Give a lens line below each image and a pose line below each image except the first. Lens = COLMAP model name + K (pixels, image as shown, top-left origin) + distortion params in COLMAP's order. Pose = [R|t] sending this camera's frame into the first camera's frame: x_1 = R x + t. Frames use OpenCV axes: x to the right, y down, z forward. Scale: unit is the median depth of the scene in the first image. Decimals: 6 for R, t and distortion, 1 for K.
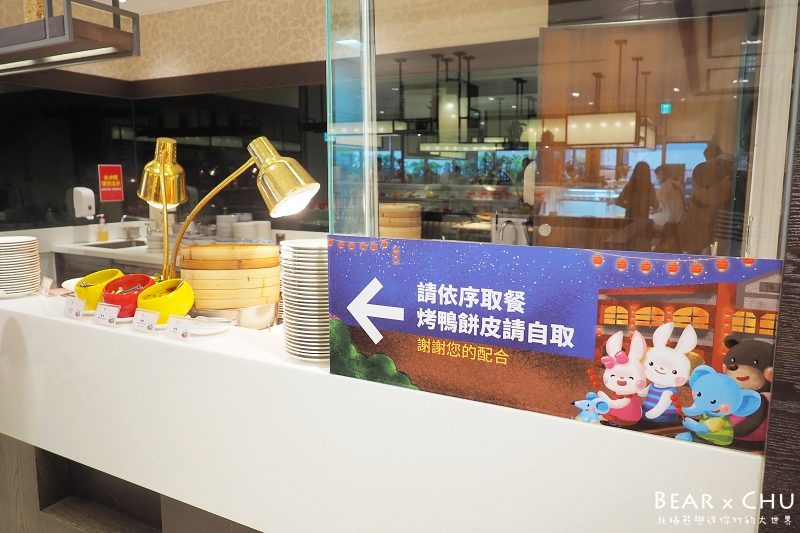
lens RADIAL K [[576.1, 0, 403.4], [0, 576.1, 264.8], [0, 0, 1]] dist [-0.003857, -0.001247]
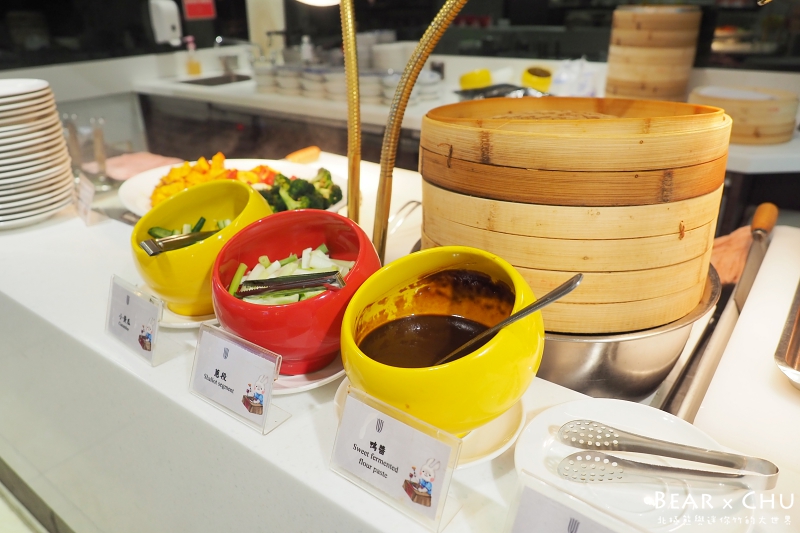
lens RADIAL K [[576.1, 0, 397.2], [0, 576.1, 269.0], [0, 0, 1]] dist [-0.003857, -0.001247]
pose [[0.987102, 0.040576, -0.154865, -0.143915], [0.006151, 0.957020, 0.289958, -0.016874], [0.159974, -0.287170, 0.944427, 0.276496]]
